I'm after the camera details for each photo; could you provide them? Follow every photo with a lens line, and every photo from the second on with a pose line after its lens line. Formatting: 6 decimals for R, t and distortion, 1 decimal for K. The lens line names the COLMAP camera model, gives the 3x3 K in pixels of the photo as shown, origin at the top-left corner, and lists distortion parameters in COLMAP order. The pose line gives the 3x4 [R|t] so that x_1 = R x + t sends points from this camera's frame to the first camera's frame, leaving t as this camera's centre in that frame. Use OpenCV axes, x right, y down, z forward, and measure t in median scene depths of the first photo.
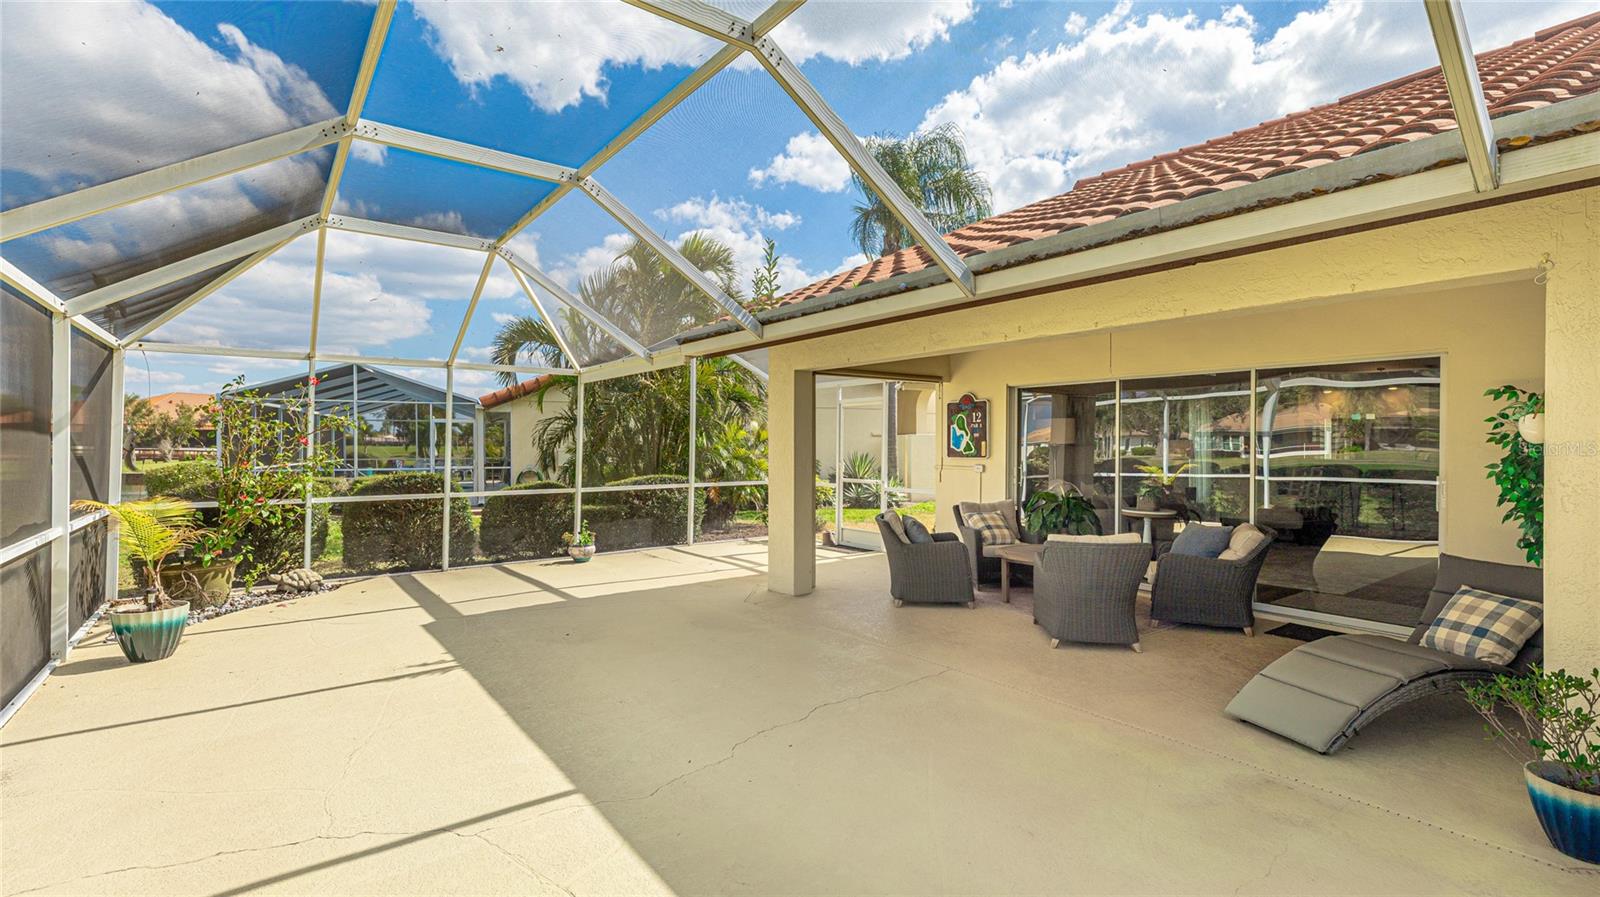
lens RADIAL K [[725.5, 0, 800.0], [0, 725.5, 448.5], [0, 0, 1]] dist [-0.001188, -0.000118]
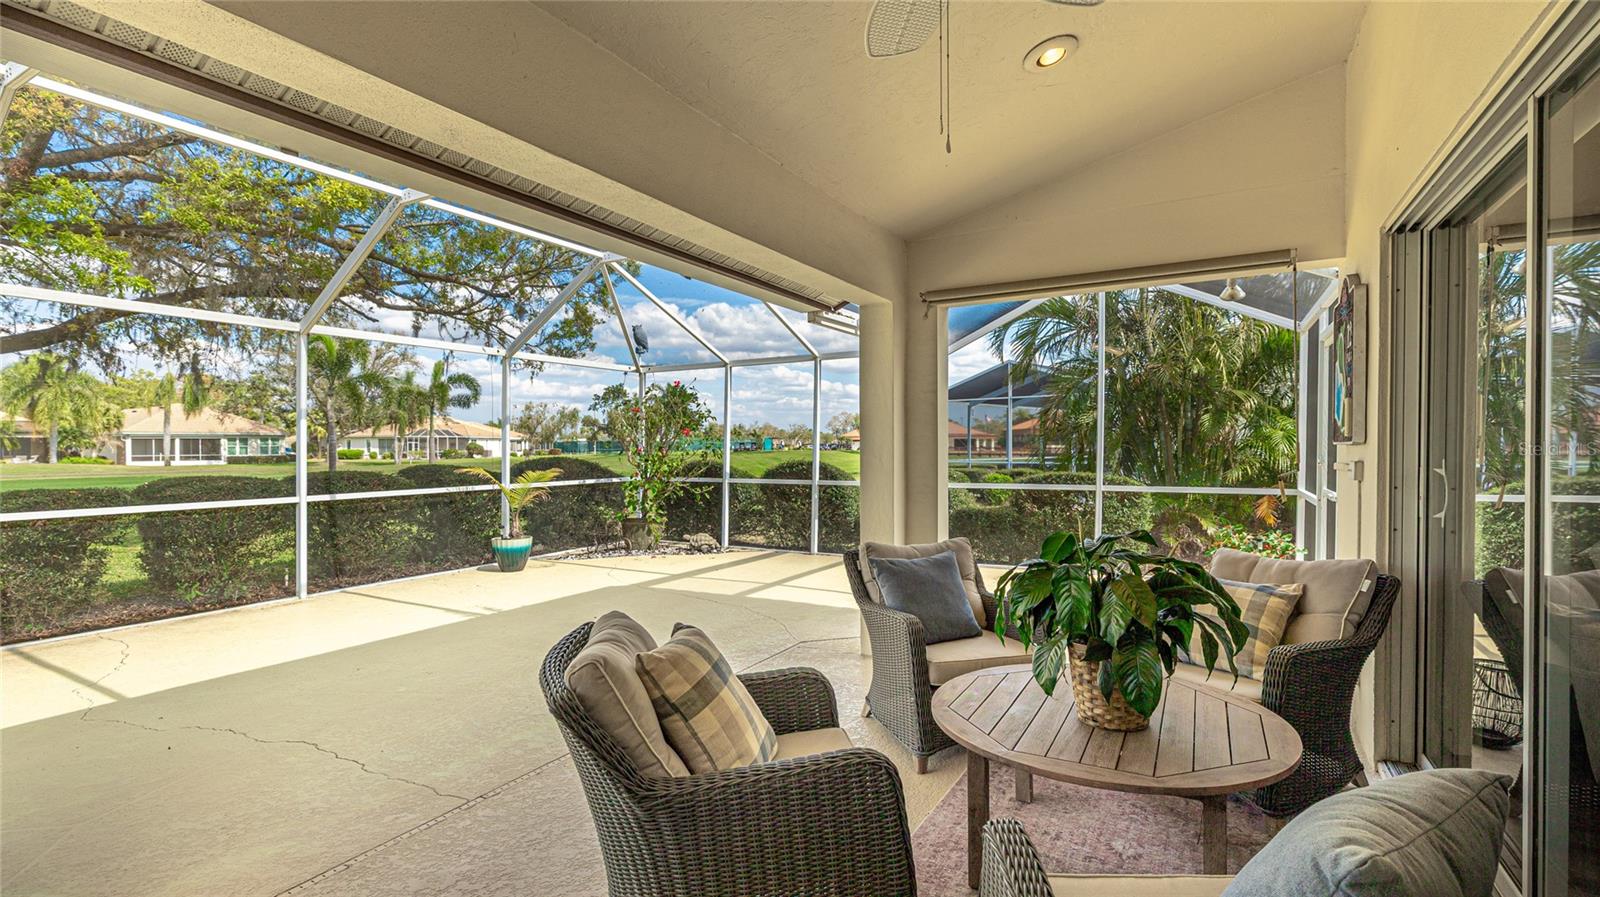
lens RADIAL K [[725.5, 0, 800.0], [0, 725.5, 448.5], [0, 0, 1]] dist [-0.001188, -0.000118]
pose [[0.391845, 0.010254, -0.919974, 0.890461], [0.009396, 0.999841, 0.015147, -0.000129], [0.919983, -0.014579, 0.391687, 1.030831]]
